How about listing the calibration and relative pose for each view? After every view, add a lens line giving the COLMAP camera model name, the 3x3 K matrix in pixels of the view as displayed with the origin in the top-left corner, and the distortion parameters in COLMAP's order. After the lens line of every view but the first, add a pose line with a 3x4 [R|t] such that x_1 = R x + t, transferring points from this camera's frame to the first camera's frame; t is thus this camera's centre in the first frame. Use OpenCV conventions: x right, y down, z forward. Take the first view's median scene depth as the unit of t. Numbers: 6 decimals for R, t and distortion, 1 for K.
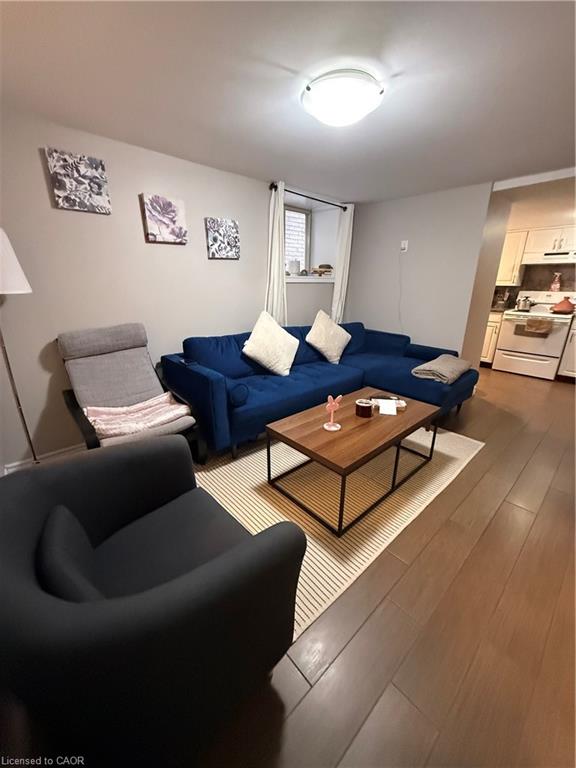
lens RADIAL K [[308.1, 0, 289.3], [0, 308.1, 384.0], [0, 0, 1]] dist [-0.001179, -0.000130]
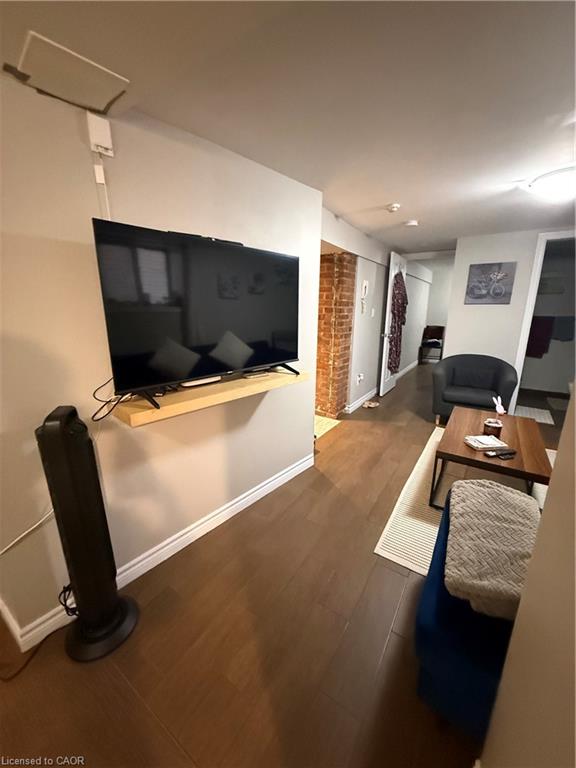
lens RADIAL K [[308.1, 0, 287.2], [0, 308.1, 386.7], [0, 0, 1]] dist [-0.001179, -0.000130]
pose [[-0.971801, 0.052873, -0.229799, 1.016636], [-0.080841, 0.840772, 0.535319, -0.493124], [0.221513, 0.538801, -0.812789, 1.392596]]
